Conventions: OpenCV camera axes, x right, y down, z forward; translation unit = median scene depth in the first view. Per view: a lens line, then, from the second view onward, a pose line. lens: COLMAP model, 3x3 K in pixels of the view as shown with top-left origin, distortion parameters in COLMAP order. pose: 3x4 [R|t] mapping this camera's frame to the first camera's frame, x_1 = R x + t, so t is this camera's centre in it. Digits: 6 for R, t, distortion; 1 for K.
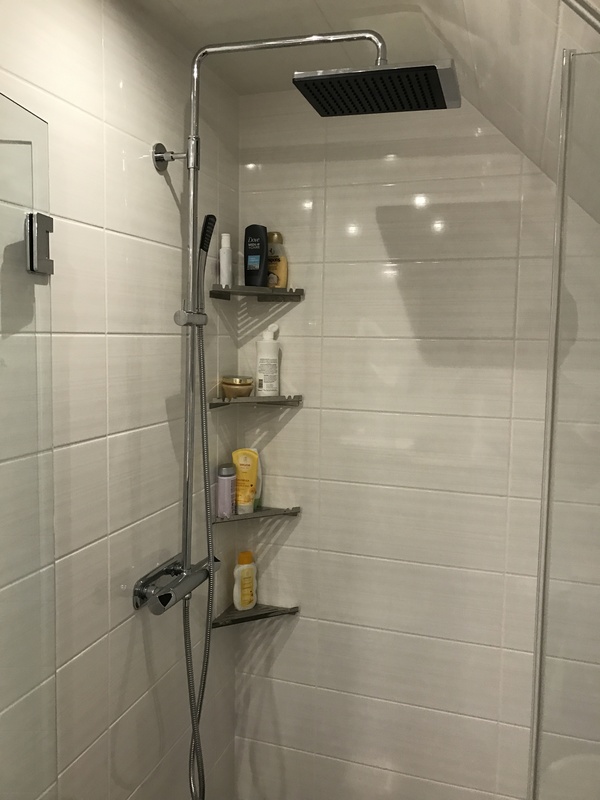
lens RADIAL K [[650.6, 0, 300.0], [0, 650.6, 400.0], [0, 0, 1]] dist [-0.002639, -0.010928]
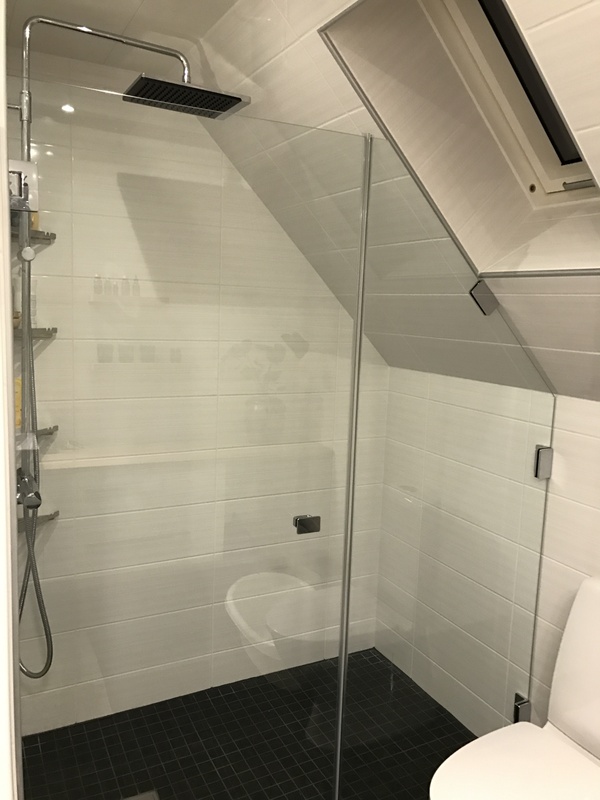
lens RADIAL K [[641.4, 0, 300.0], [0, 641.4, 400.0], [0, 0, 1]] dist [0.000588, 0.005930]
pose [[0.692238, -0.093563, 0.715578, -0.581151], [0.035897, 0.994797, 0.095345, 0.030094], [-0.720776, -0.040315, 0.691995, -0.112220]]
